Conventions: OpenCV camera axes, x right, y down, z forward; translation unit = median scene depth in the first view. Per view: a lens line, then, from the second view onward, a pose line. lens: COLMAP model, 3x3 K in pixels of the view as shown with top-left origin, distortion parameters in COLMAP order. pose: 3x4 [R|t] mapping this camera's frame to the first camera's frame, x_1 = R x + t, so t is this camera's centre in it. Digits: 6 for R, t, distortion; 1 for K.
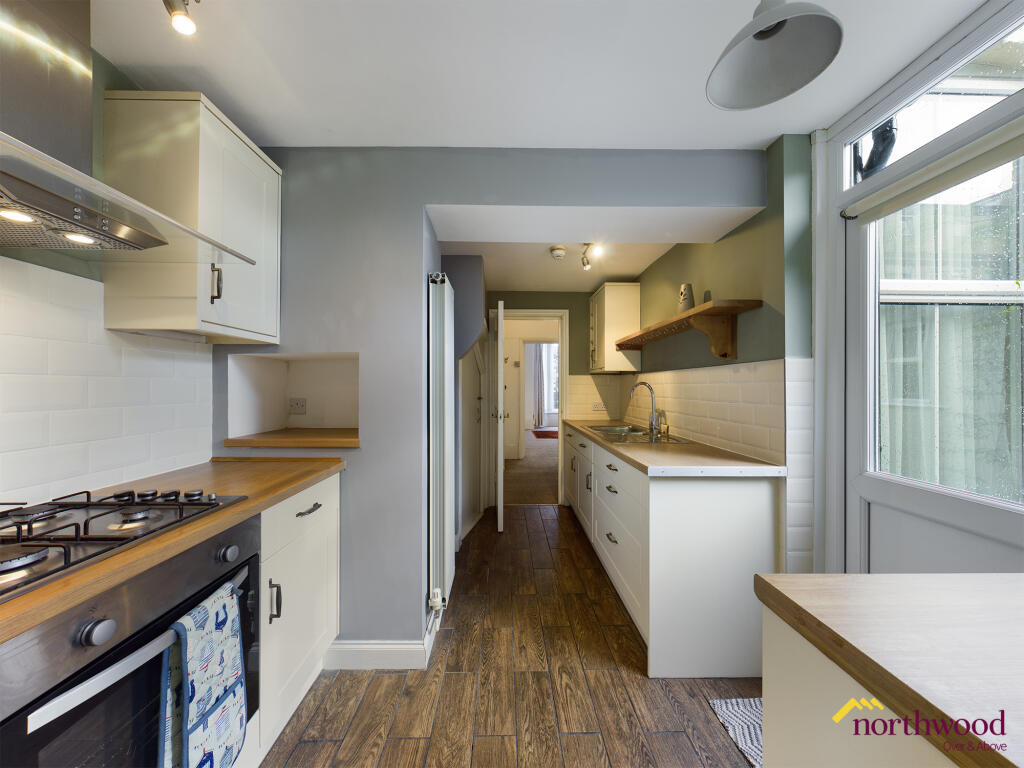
lens RADIAL K [[368.4, 0, 512.0], [0, 368.4, 384.0], [0, 0, 1]] dist [-0.000295, 0.000018]
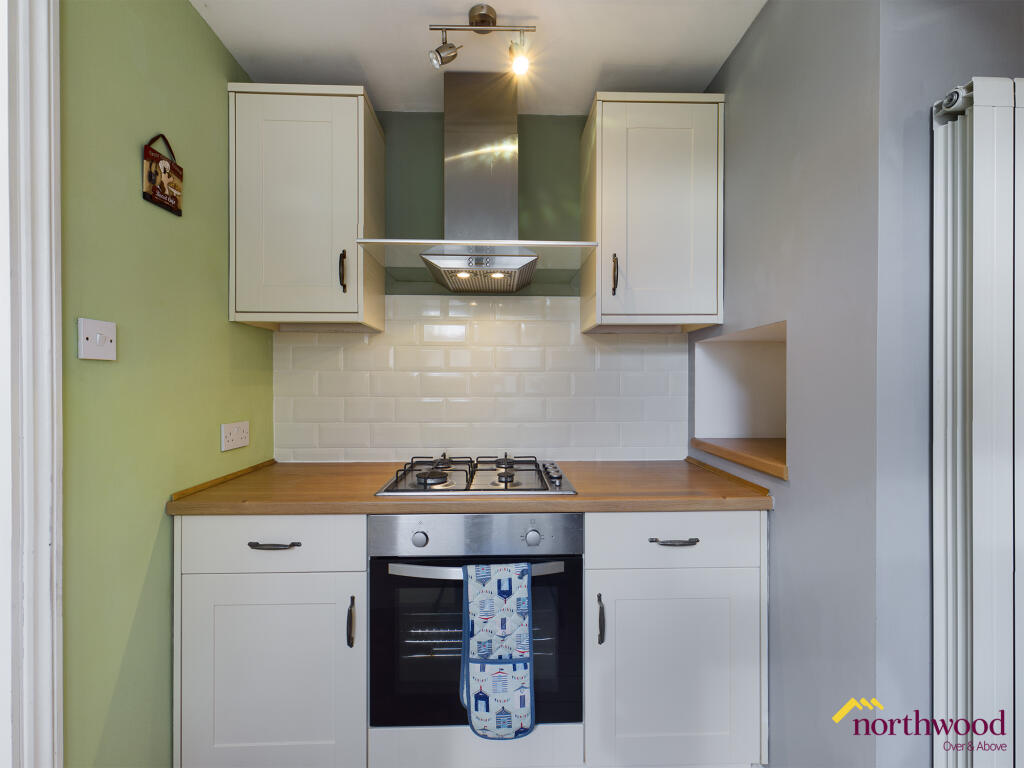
lens RADIAL K [[448.9, 0, 512.0], [0, 448.9, 384.0], [0, 0, 1]] dist [-0.004080, -0.000120]
pose [[0.013011, -0.000993, -0.999915, 0.302006], [0.008929, 0.999960, -0.000877, 0.015645], [0.999875, -0.008917, 0.013020, 0.556997]]
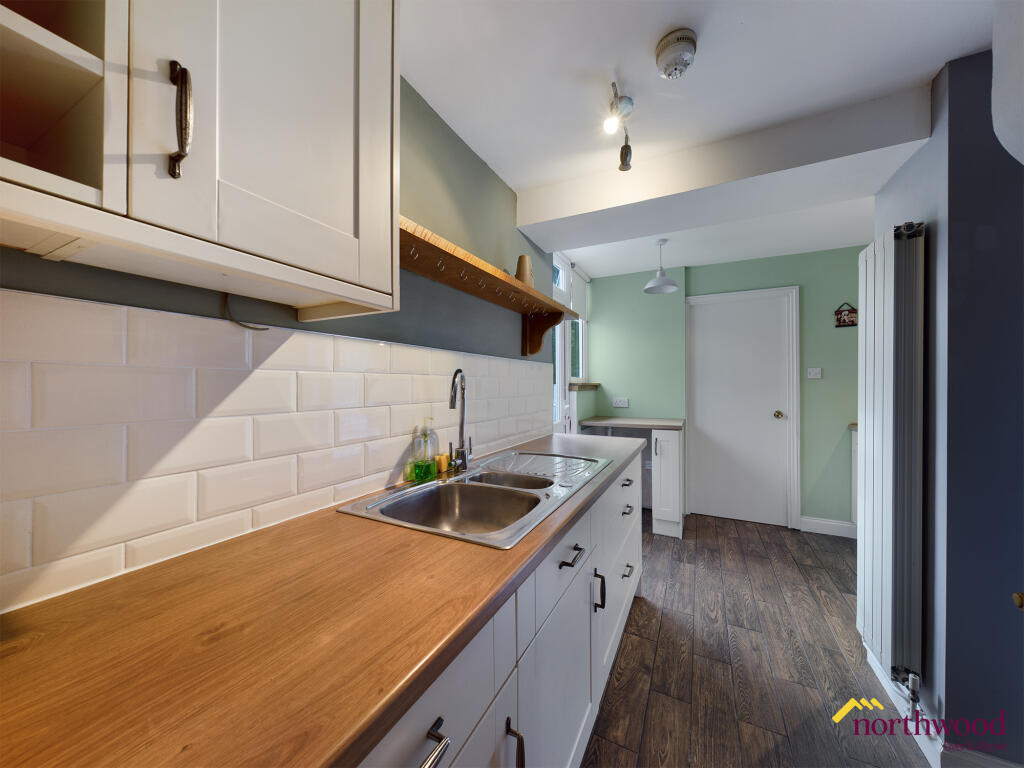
lens RADIAL K [[368.4, 0, 512.0], [0, 368.4, 384.0], [0, 0, 1]] dist [-0.000295, 0.000018]
pose [[-0.880441, -0.002295, 0.474150, 0.150038], [-0.006081, 0.999961, -0.006452, 0.026100], [-0.474117, -0.008564, -0.880420, 2.389588]]
